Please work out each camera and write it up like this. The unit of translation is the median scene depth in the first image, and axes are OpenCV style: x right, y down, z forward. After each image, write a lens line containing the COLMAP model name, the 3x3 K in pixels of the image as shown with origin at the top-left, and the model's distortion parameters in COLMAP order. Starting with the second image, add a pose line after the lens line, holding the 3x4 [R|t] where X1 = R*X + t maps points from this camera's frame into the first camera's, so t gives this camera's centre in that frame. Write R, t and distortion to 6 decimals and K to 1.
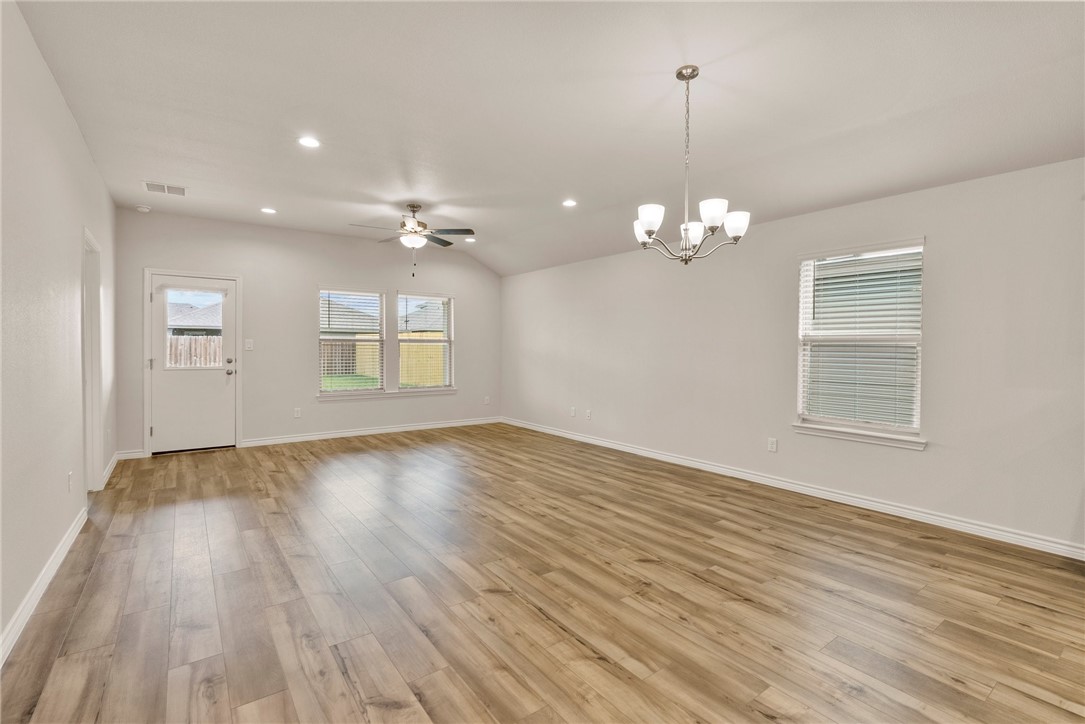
lens RADIAL K [[494.6, 0, 541.2], [0, 494.6, 353.8], [0, 0, 1]] dist [-0.012021, 0.000300]
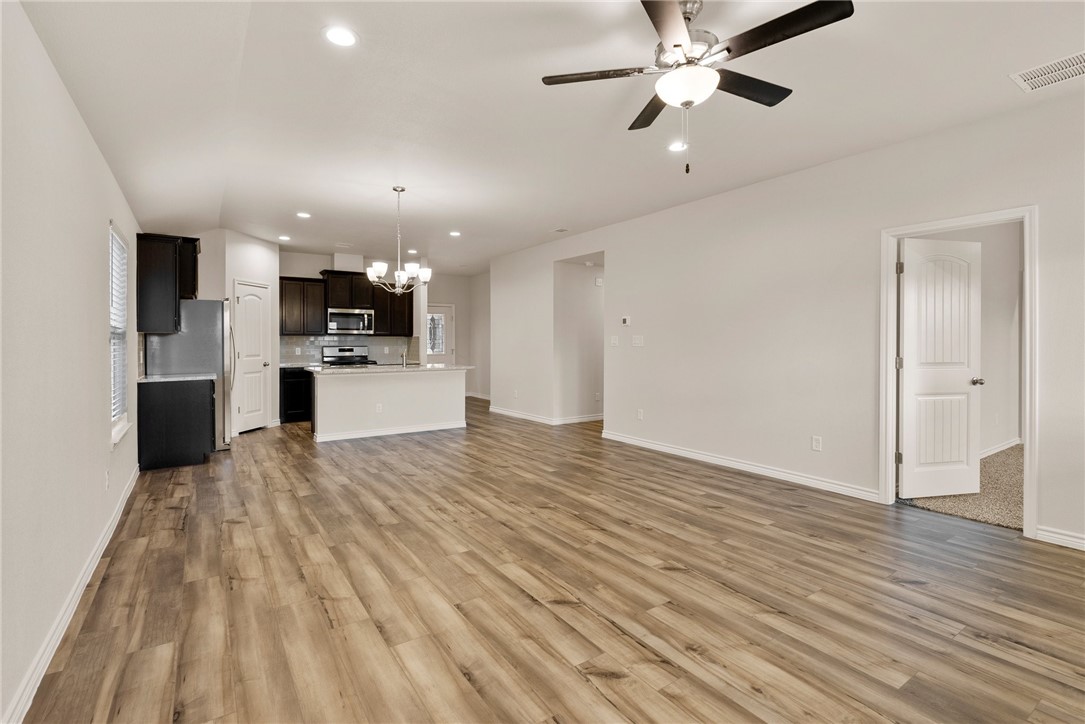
lens RADIAL K [[498.6, 0, 541.7], [0, 498.6, 345.1], [0, 0, 1]] dist [-0.013203, 0.007395]
pose [[-0.999281, -0.003743, 0.037729, -0.186429], [-0.003013, 0.999807, 0.019403, -0.024963], [-0.037794, 0.019275, -0.999100, 1.758910]]
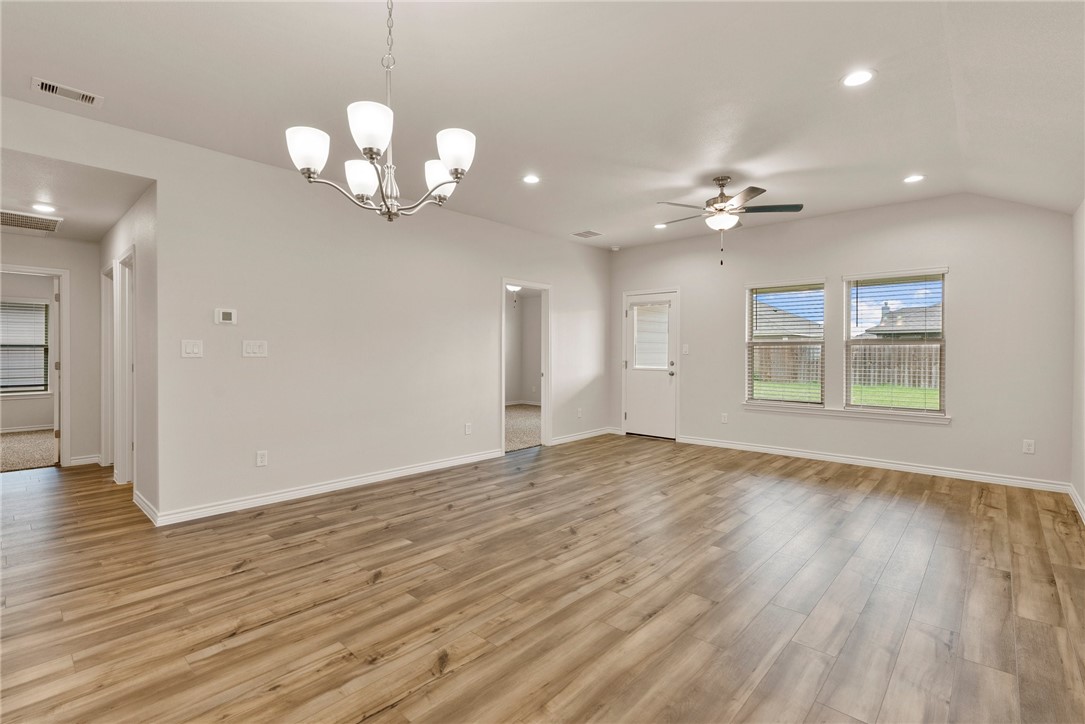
lens RADIAL K [[502.3, 0, 545.1], [0, 502.3, 359.7], [0, 0, 1]] dist [-0.012289, 0.004442]
pose [[0.194639, 0.012072, -0.980801, 0.620539], [-0.011246, 0.999886, 0.010075, -0.004222], [0.980810, 0.009070, 0.194753, 0.677195]]
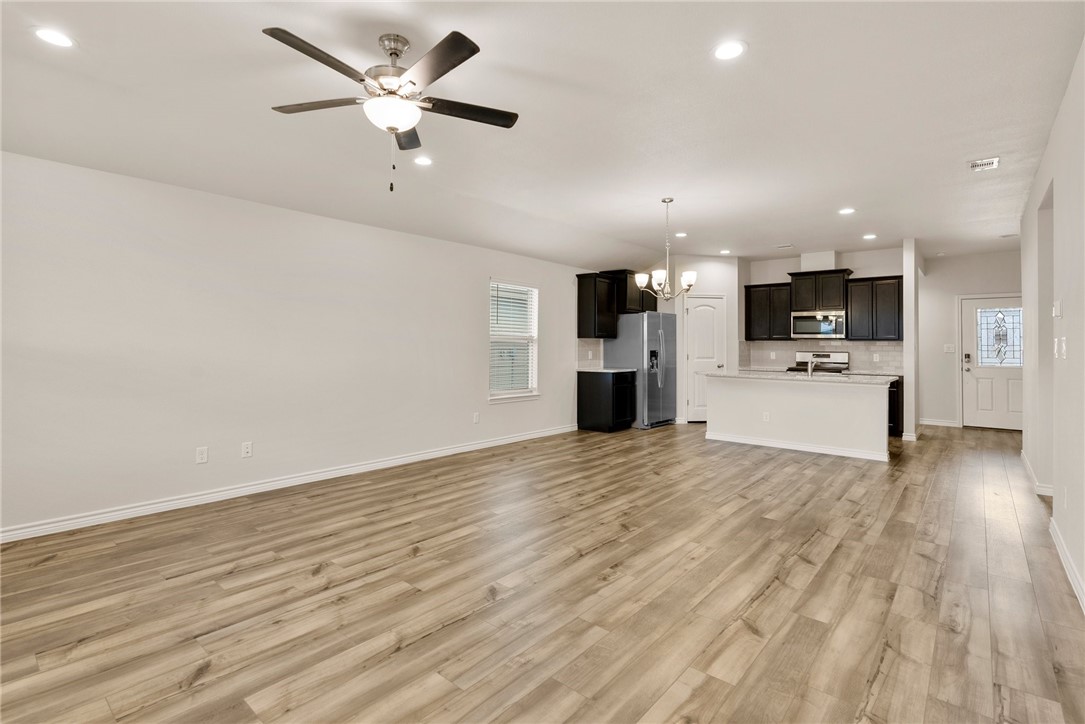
lens RADIAL K [[512.9, 0, 546.0], [0, 512.9, 337.4], [0, 0, 1]] dist [-0.011710, 0.000457]
pose [[-0.237740, 0.009940, 0.971278, -0.927760], [0.001198, 0.999950, -0.009941, -0.014186], [-0.971328, -0.001199, -0.237740, 1.198495]]
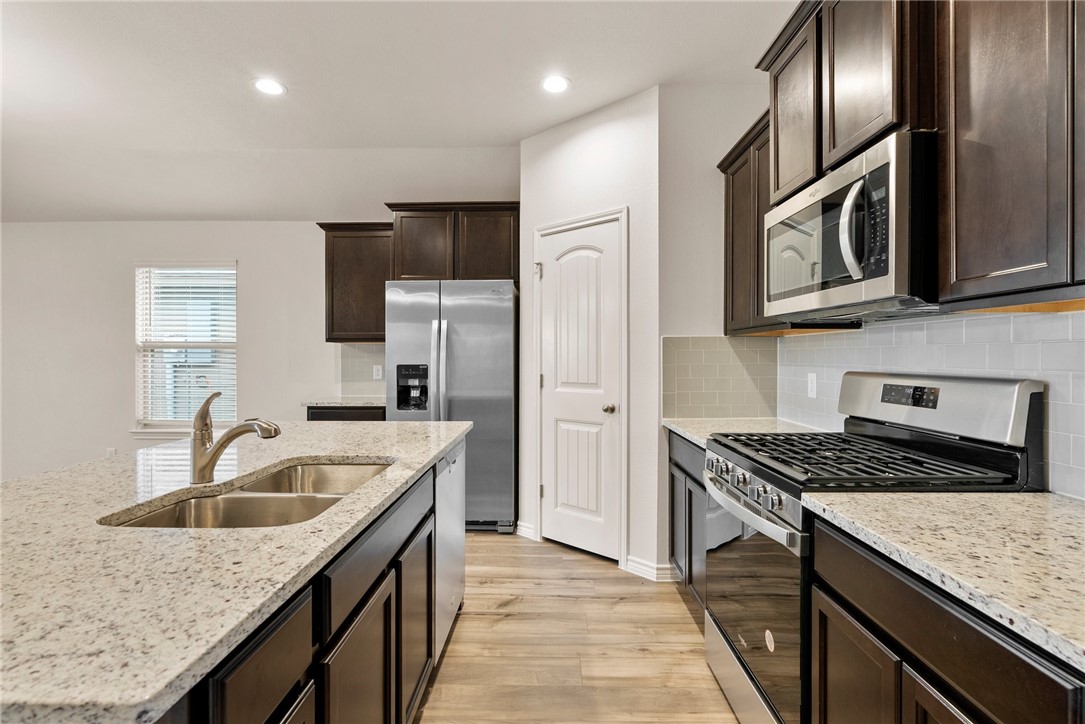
lens RADIAL K [[502.3, 0, 545.1], [0, 502.3, 359.7], [0, 0, 1]] dist [-0.012289, 0.004442]
pose [[0.603437, -0.011719, 0.797325, 0.218393], [0.012297, 0.999910, 0.005391, 0.004494], [-0.797316, 0.006552, 0.603526, -0.278203]]
